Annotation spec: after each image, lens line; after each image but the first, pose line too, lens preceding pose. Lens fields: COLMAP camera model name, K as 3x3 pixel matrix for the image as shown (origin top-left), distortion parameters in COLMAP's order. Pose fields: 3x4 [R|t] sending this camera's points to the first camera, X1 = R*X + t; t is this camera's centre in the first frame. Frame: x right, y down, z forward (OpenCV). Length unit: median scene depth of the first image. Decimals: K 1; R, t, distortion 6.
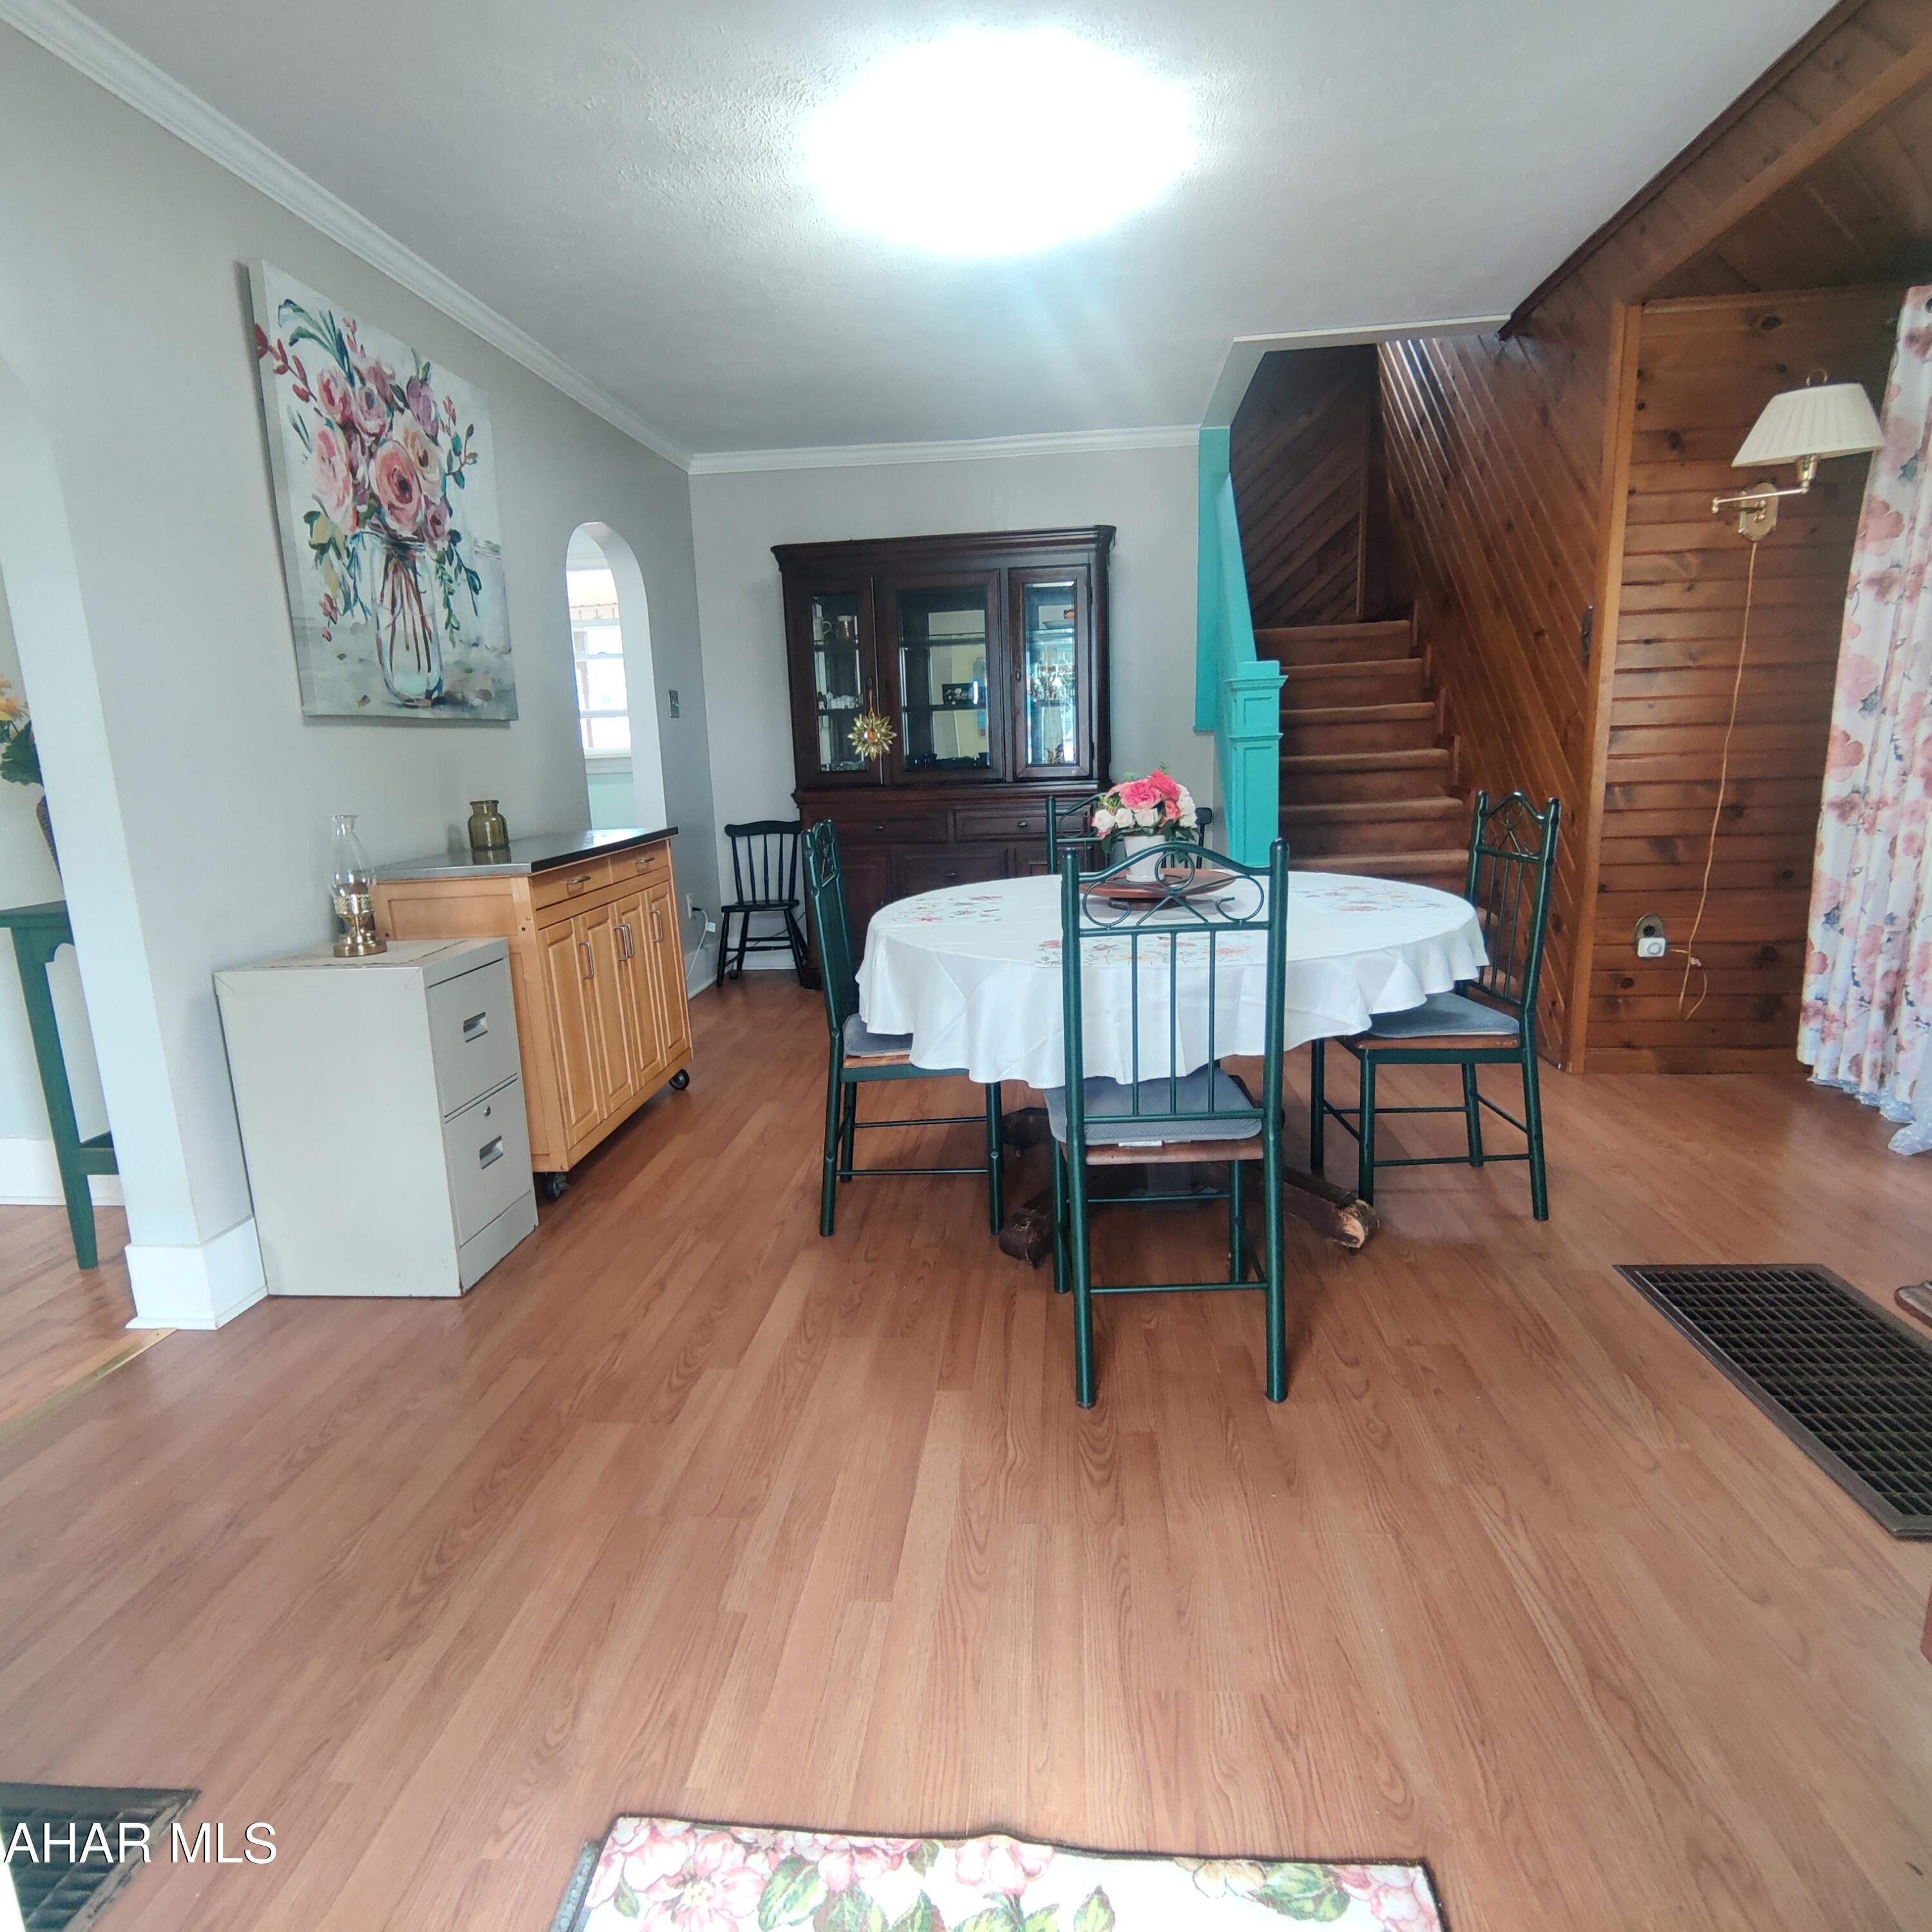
lens RADIAL K [[1110.6, 0, 966.0], [0, 1110.6, 966.0], [0, 0, 1]] dist [-0.000408, 0.003309]
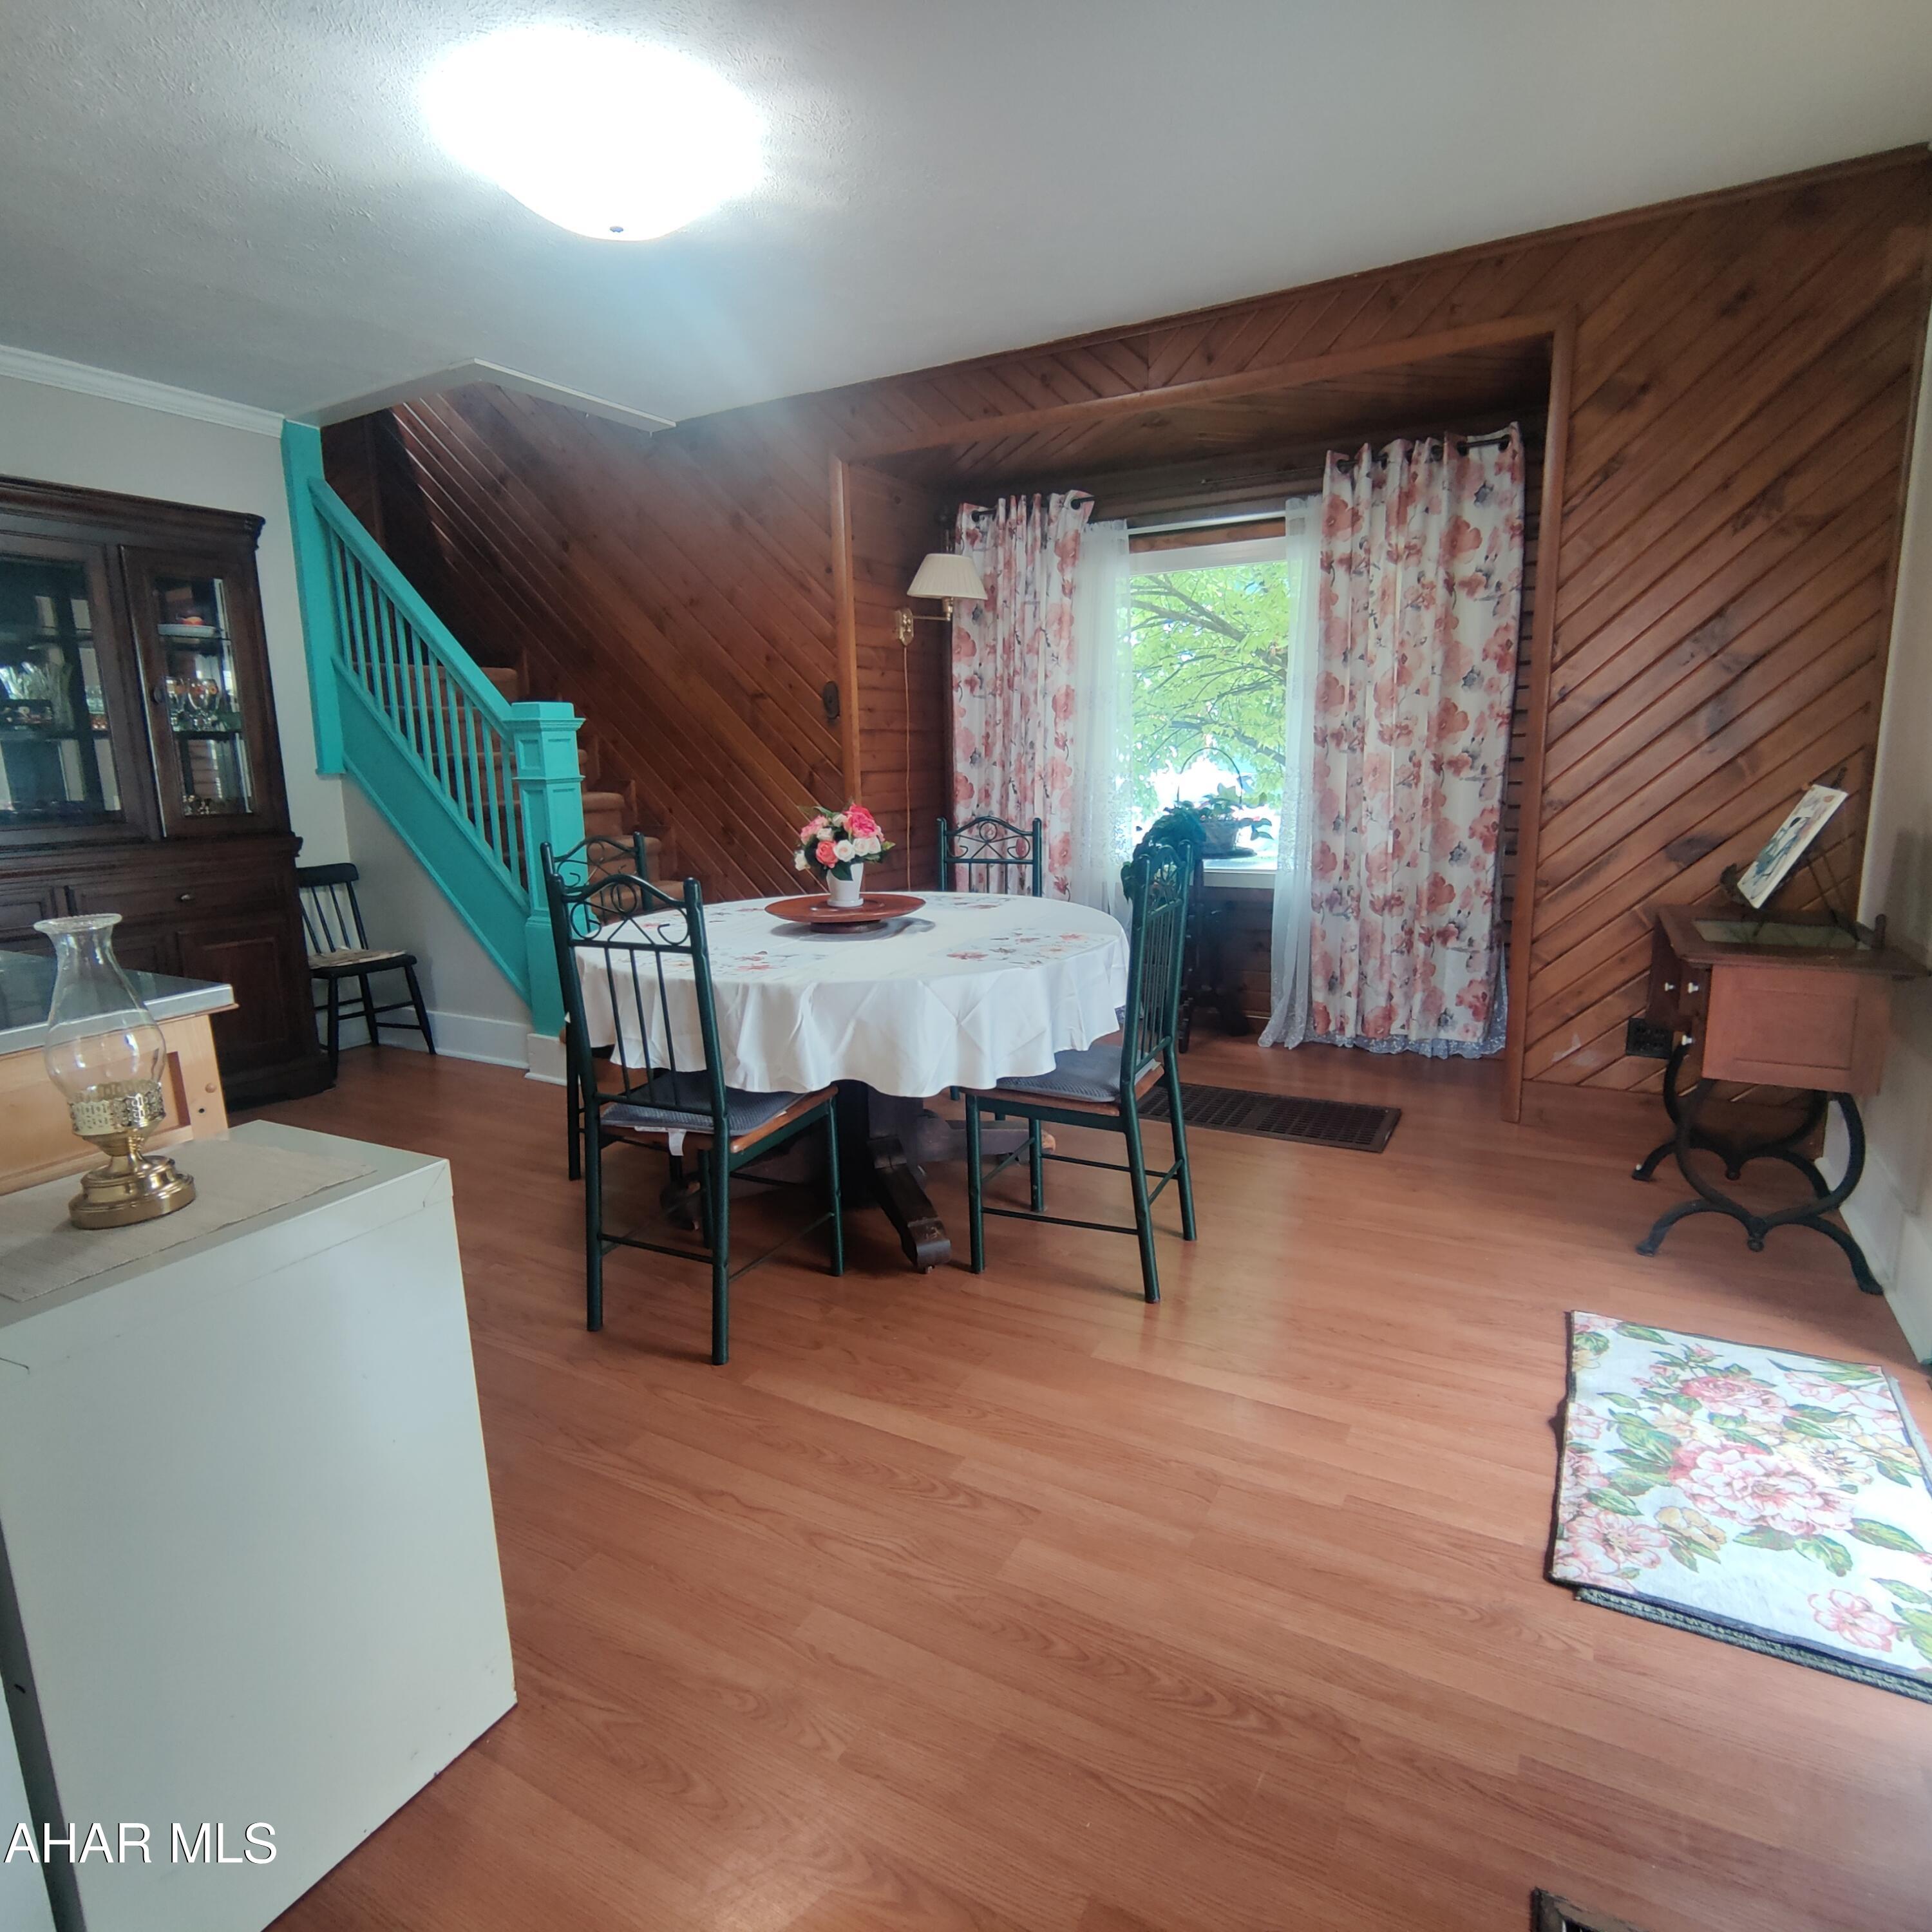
lens RADIAL K [[1110.6, 0, 966.0], [0, 1110.6, 966.0], [0, 0, 1]] dist [-0.000408, 0.003309]
pose [[0.403655, -0.146481, 0.903109, -0.806765], [0.189042, 0.979153, 0.074321, -0.081005], [-0.895168, 0.140725, 0.422931, 0.467571]]
